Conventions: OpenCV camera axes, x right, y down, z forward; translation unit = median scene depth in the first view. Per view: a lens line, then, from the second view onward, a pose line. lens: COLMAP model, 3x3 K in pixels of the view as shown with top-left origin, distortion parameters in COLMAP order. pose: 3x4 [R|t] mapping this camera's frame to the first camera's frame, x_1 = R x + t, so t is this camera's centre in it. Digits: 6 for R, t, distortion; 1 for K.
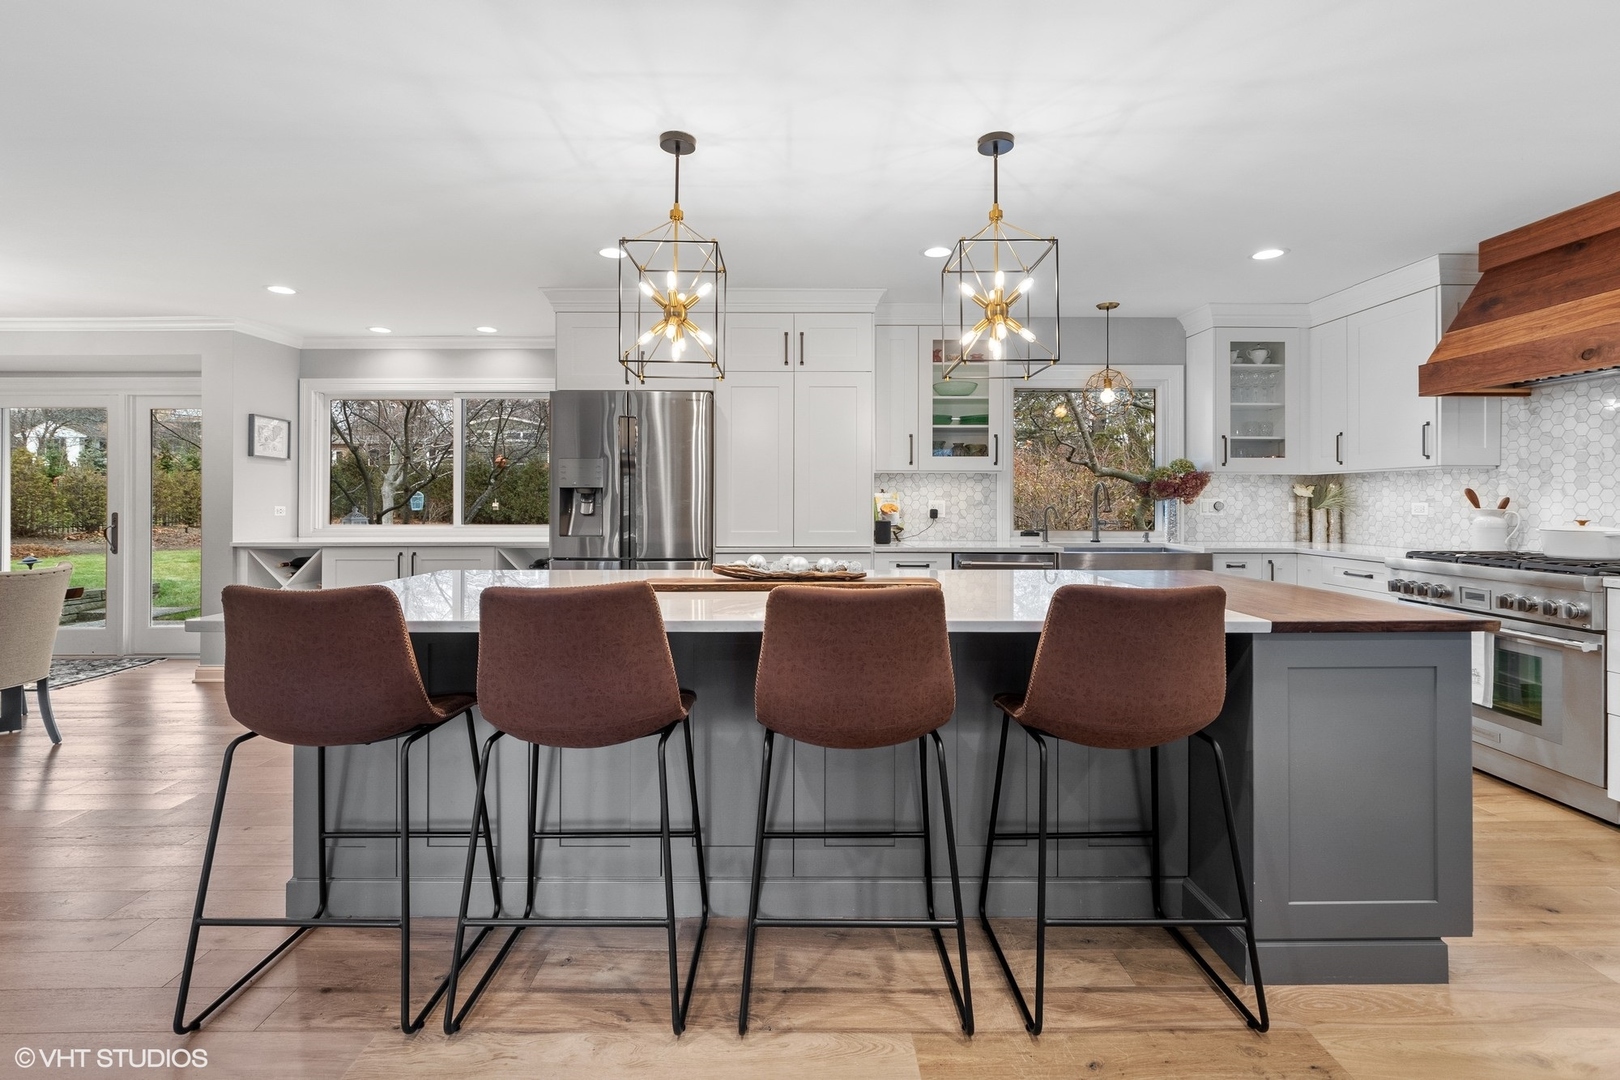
lens RADIAL K [[722.7, 0, 805.8], [0, 722.7, 495.4], [0, 0, 1]] dist [-0.001224, -0.001158]
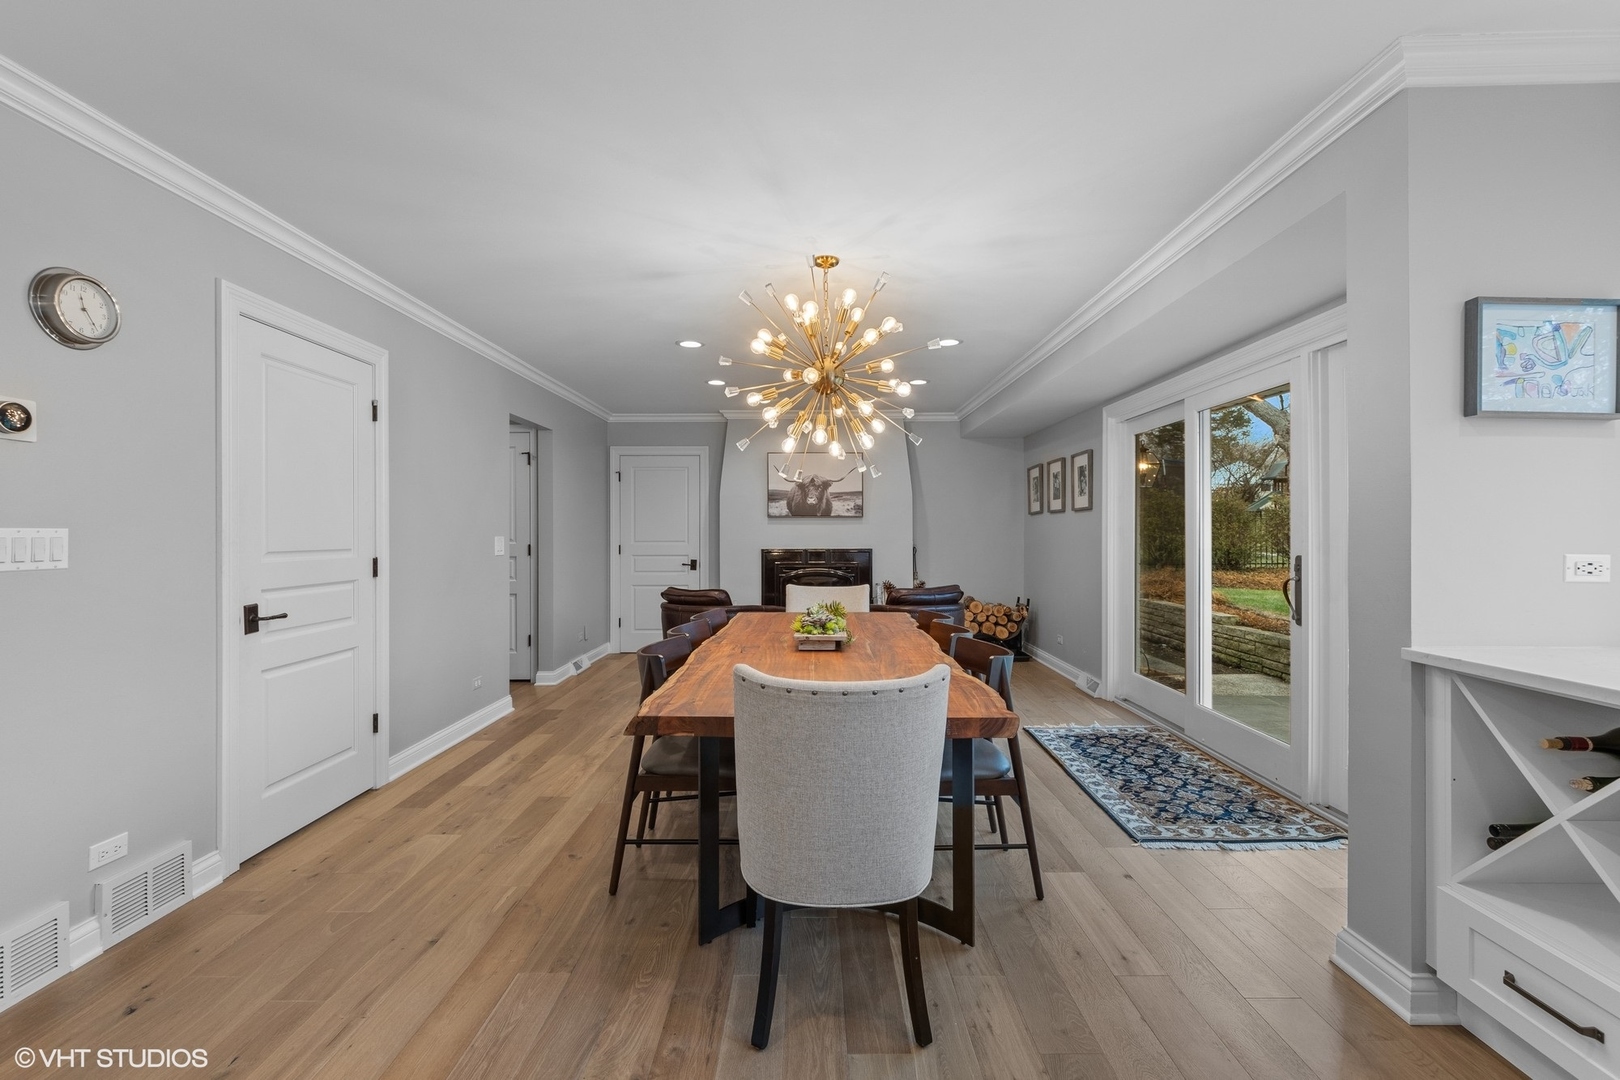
lens RADIAL K [[722.7, 0, 804.9], [0, 722.7, 530.6], [0, 0, 1]] dist [-0.001224, -0.001158]
pose [[-0.014681, -0.001101, -0.999892, -0.364813], [0.008476, 0.999963, -0.001225, 0.000484], [0.999856, -0.008493, -0.014672, 0.609369]]
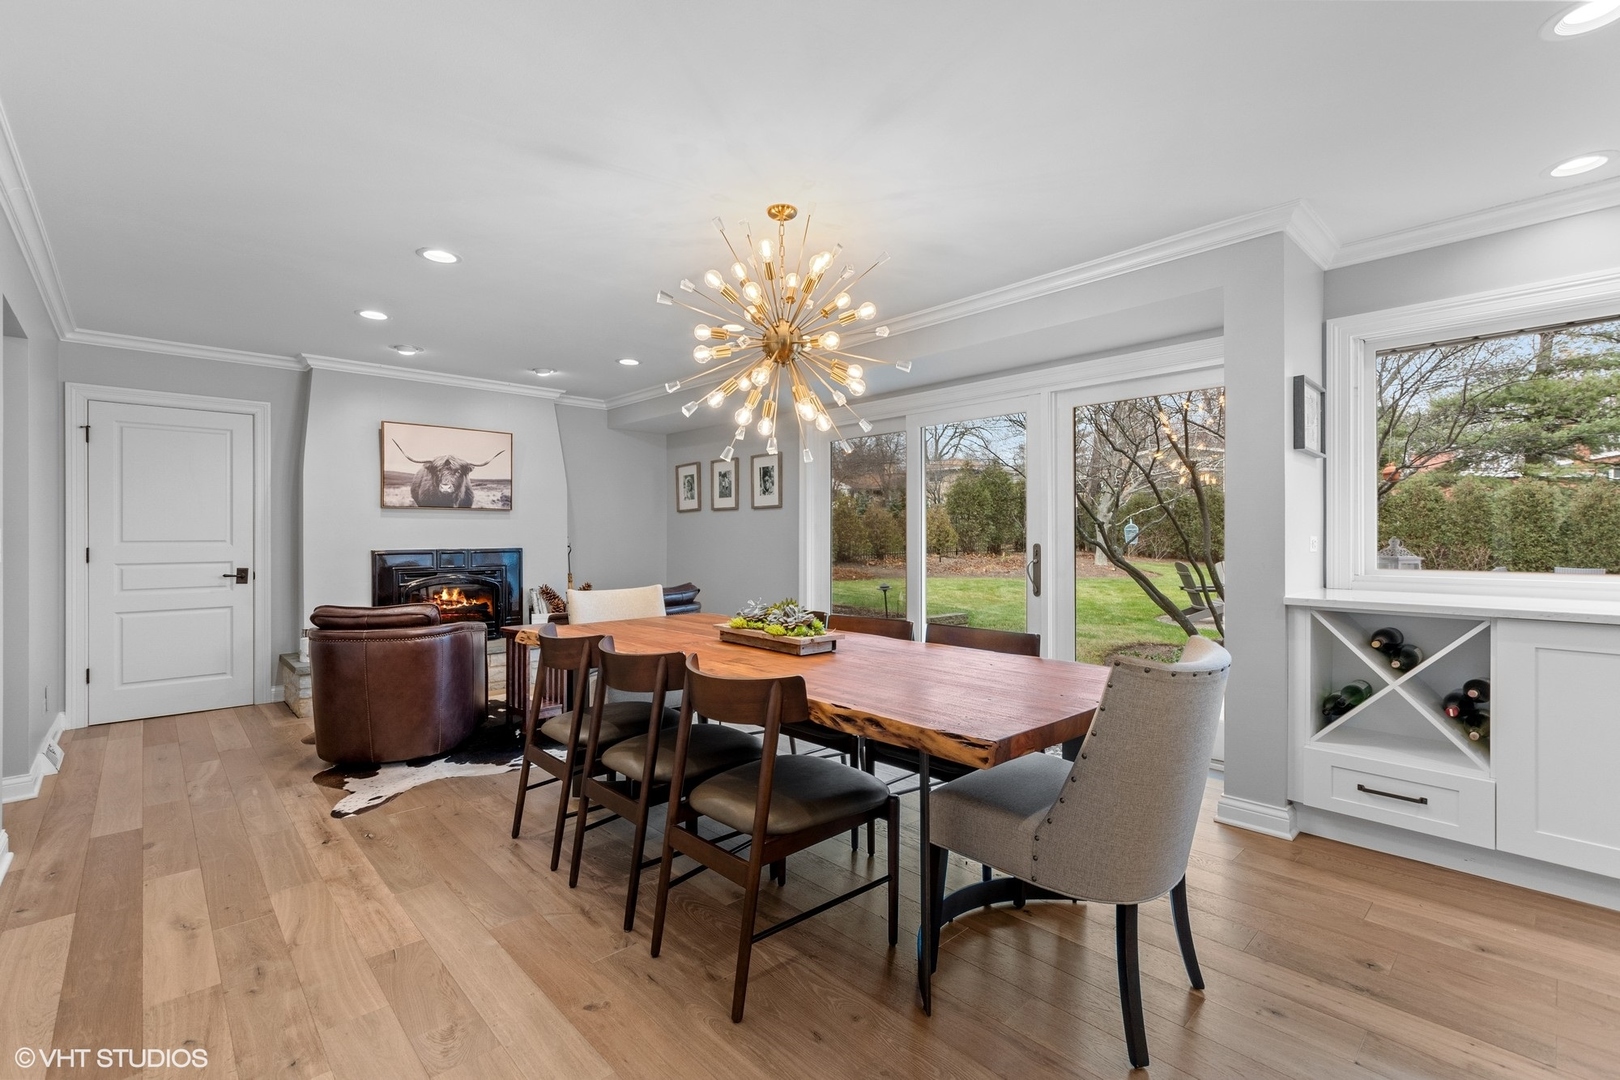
lens RADIAL K [[722.7, 0, 813.1], [0, 722.7, 534.8], [0, 0, 1]] dist [-0.001224, -0.001158]
pose [[0.682024, 0.000387, -0.731329, -0.554892], [0.005206, 0.999972, 0.005383, 0.008443], [0.731311, -0.007479, 0.682003, 0.289738]]
